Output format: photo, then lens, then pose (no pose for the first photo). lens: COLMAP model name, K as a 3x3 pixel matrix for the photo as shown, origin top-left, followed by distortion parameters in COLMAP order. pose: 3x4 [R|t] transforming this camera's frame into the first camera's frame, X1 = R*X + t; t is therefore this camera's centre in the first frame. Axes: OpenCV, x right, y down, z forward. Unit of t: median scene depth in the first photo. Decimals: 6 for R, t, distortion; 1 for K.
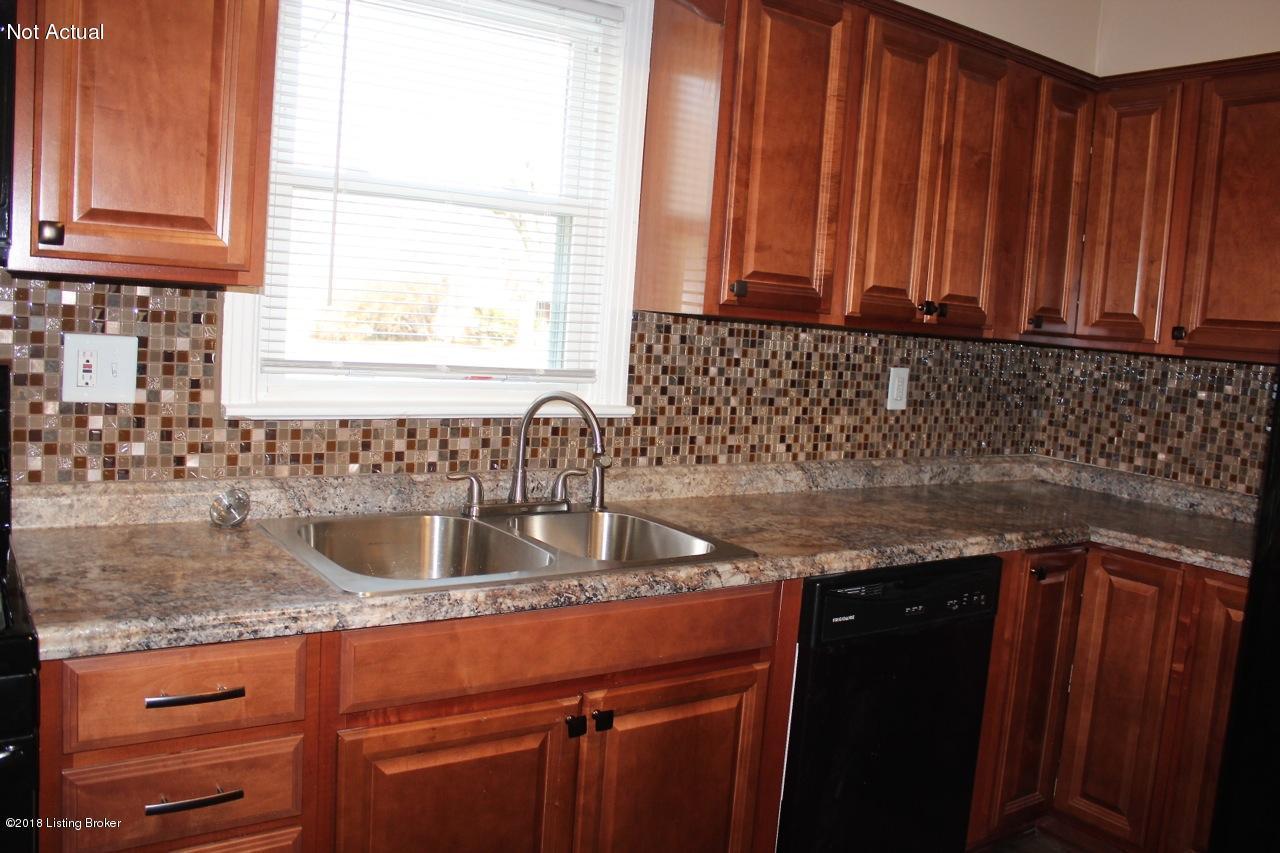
lens RADIAL K [[1032.7, 0, 642.8], [0, 1032.7, 420.6], [0, 0, 1]] dist [-0.177899, 0.141146]
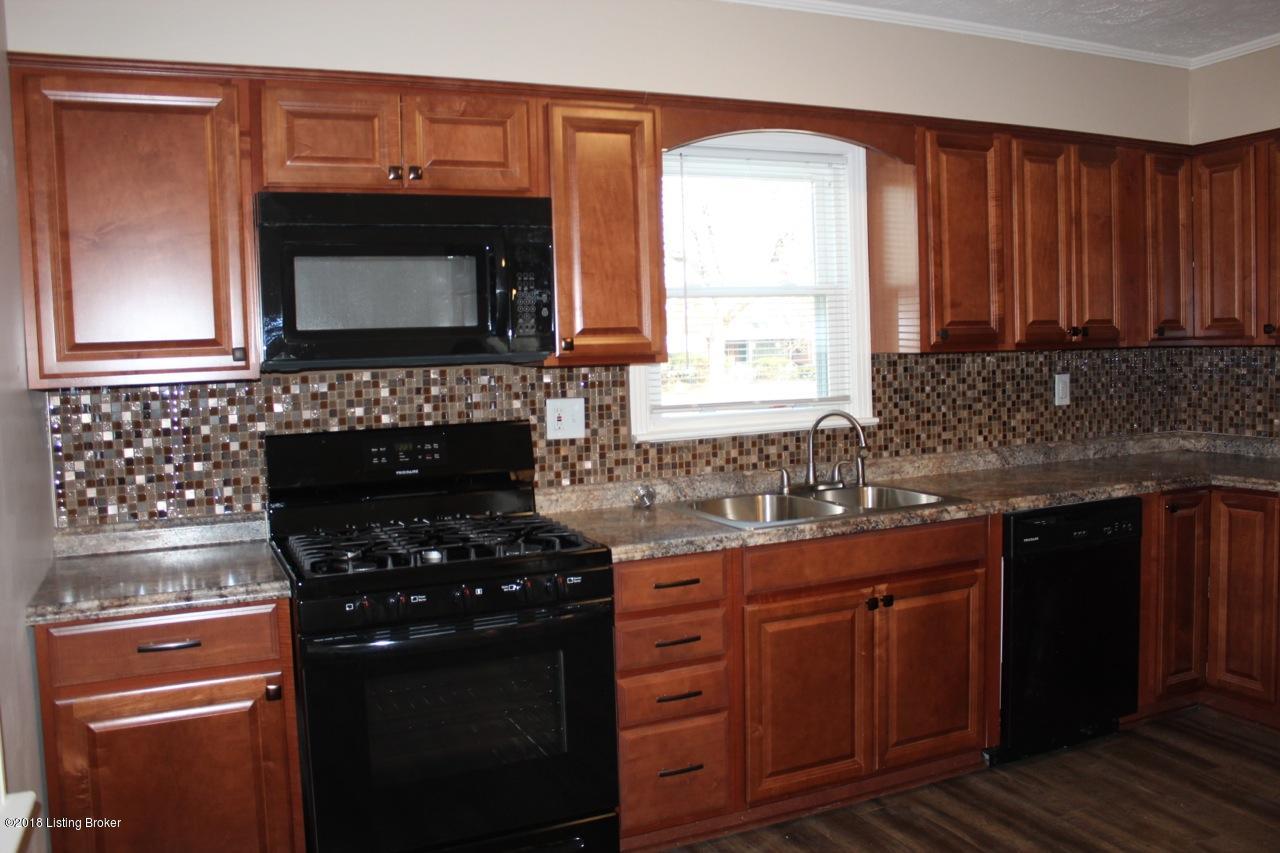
lens RADIAL K [[1032.7, 0, 642.8], [0, 1032.7, 420.6], [0, 0, 1]] dist [-0.177899, 0.141146]
pose [[0.979523, -0.088313, -0.180932, -0.072744], [0.081535, 0.995673, -0.044579, 0.028951], [0.184086, 0.028914, 0.982485, -0.508028]]
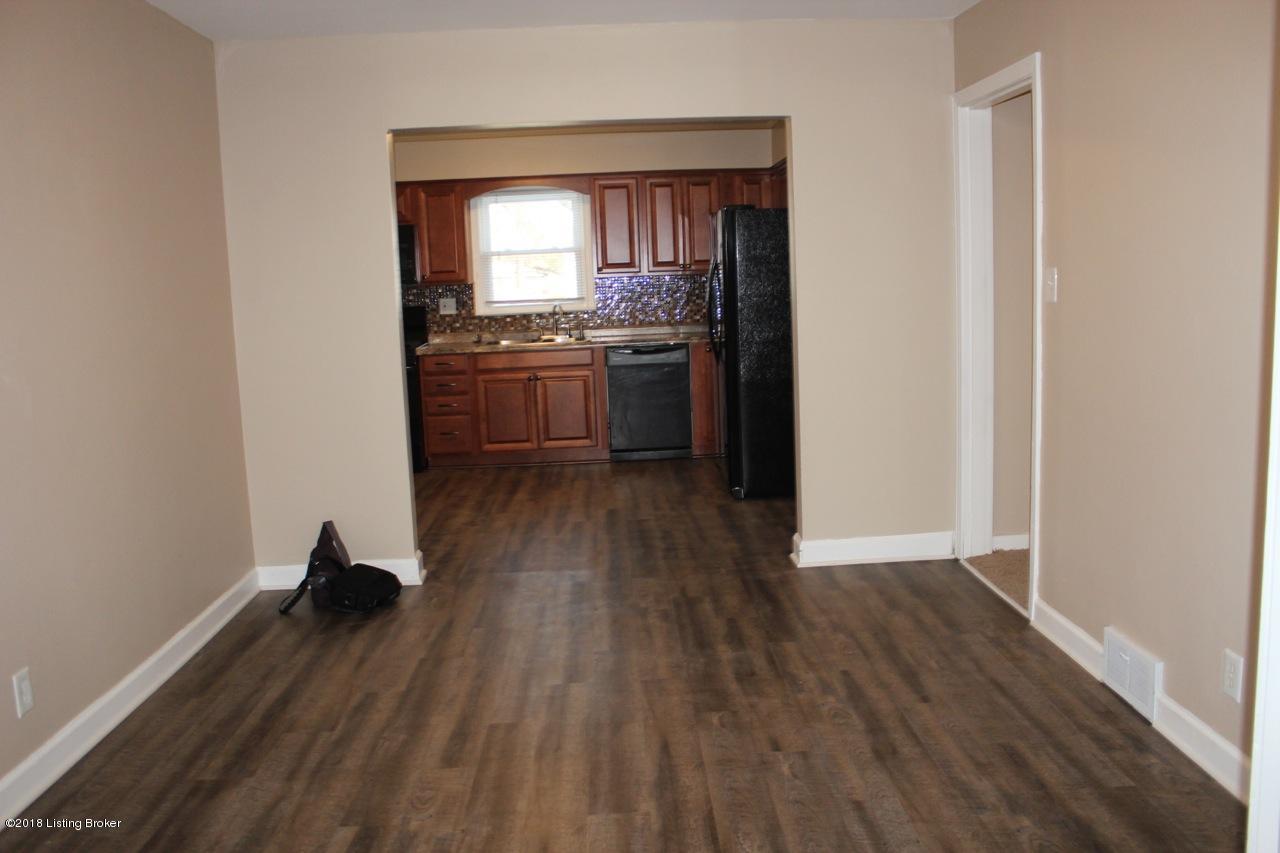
lens RADIAL K [[1032.7, 0, 642.8], [0, 1032.7, 420.6], [0, 0, 1]] dist [-0.177899, 0.141146]
pose [[0.839540, -0.024804, -0.542732, 1.841959], [0.041625, 0.998958, 0.018735, 0.283994], [0.541701, -0.038320, 0.839697, -1.646051]]
